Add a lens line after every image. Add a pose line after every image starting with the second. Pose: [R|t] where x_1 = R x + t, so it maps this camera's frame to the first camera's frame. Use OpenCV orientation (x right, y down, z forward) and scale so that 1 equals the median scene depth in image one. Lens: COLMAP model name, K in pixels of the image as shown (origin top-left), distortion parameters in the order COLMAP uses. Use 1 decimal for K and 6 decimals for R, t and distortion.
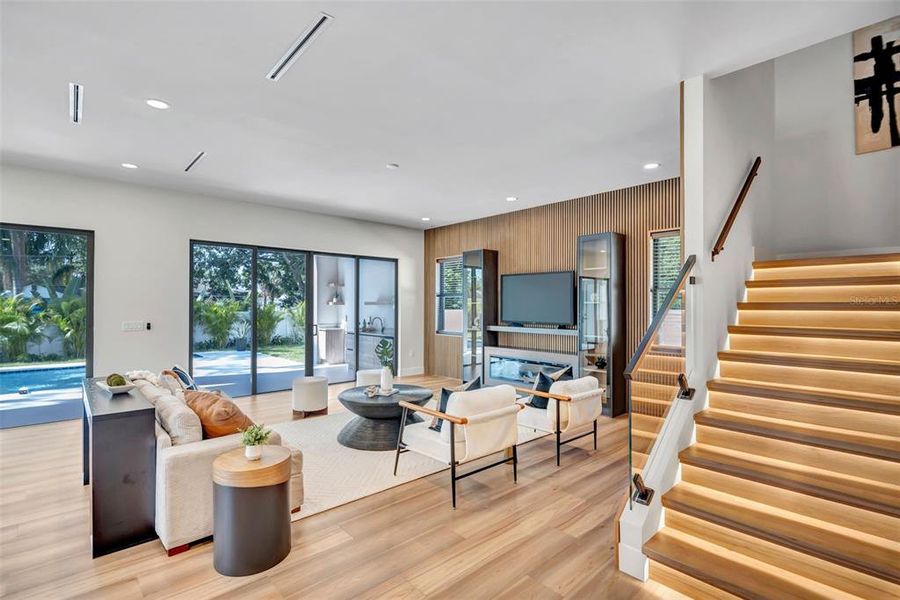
lens RADIAL K [[407.5, 0, 464.3], [0, 407.5, 304.2], [0, 0, 1]] dist [-0.000472, -0.002556]
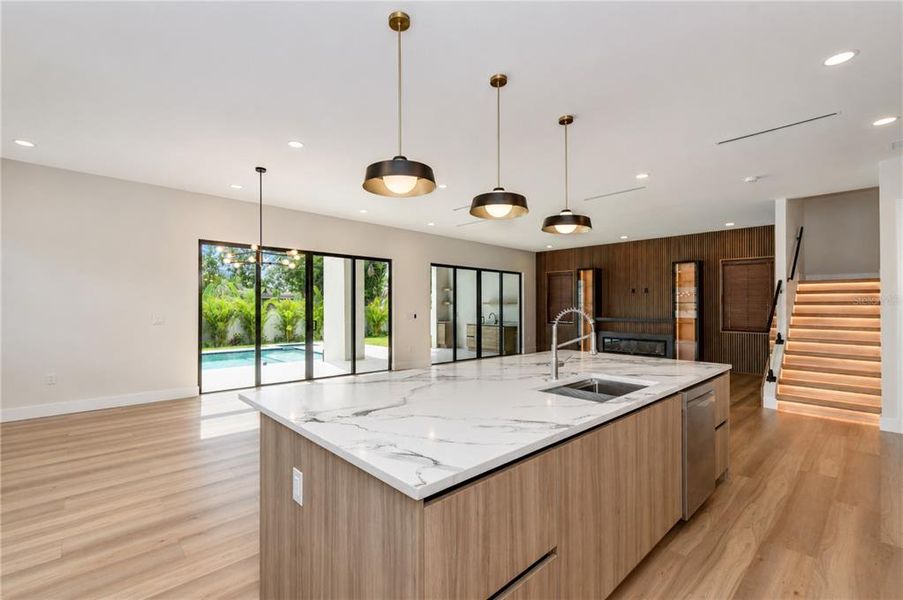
lens RADIAL K [[408.8, 0, 430.5], [0, 408.8, 302.1], [0, 0, 1]] dist [-0.000472, -0.002556]
pose [[0.999965, 0.001552, 0.008278, -1.042566], [-0.001477, 0.999958, -0.009074, 0.017935], [-0.008291, 0.009061, 0.999925, -0.920705]]
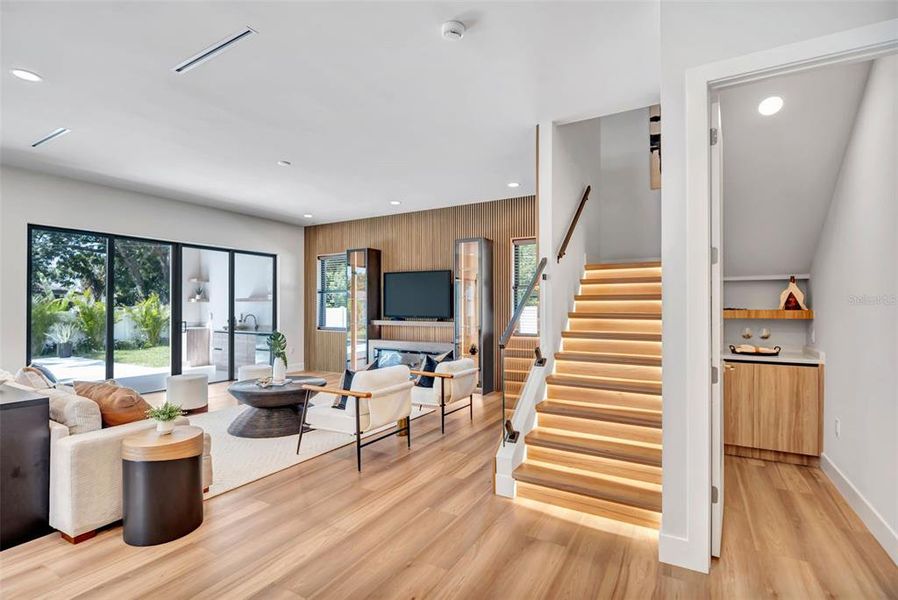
lens RADIAL K [[406.6, 0, 453.6], [0, 406.6, 304.9], [0, 0, 1]] dist [-0.000472, -0.002556]
pose [[0.956920, -0.000708, 0.290350, -0.081199], [0.000836, 1.000000, -0.000319, 0.024556], [-0.290350, 0.000548, 0.956920, -0.135666]]
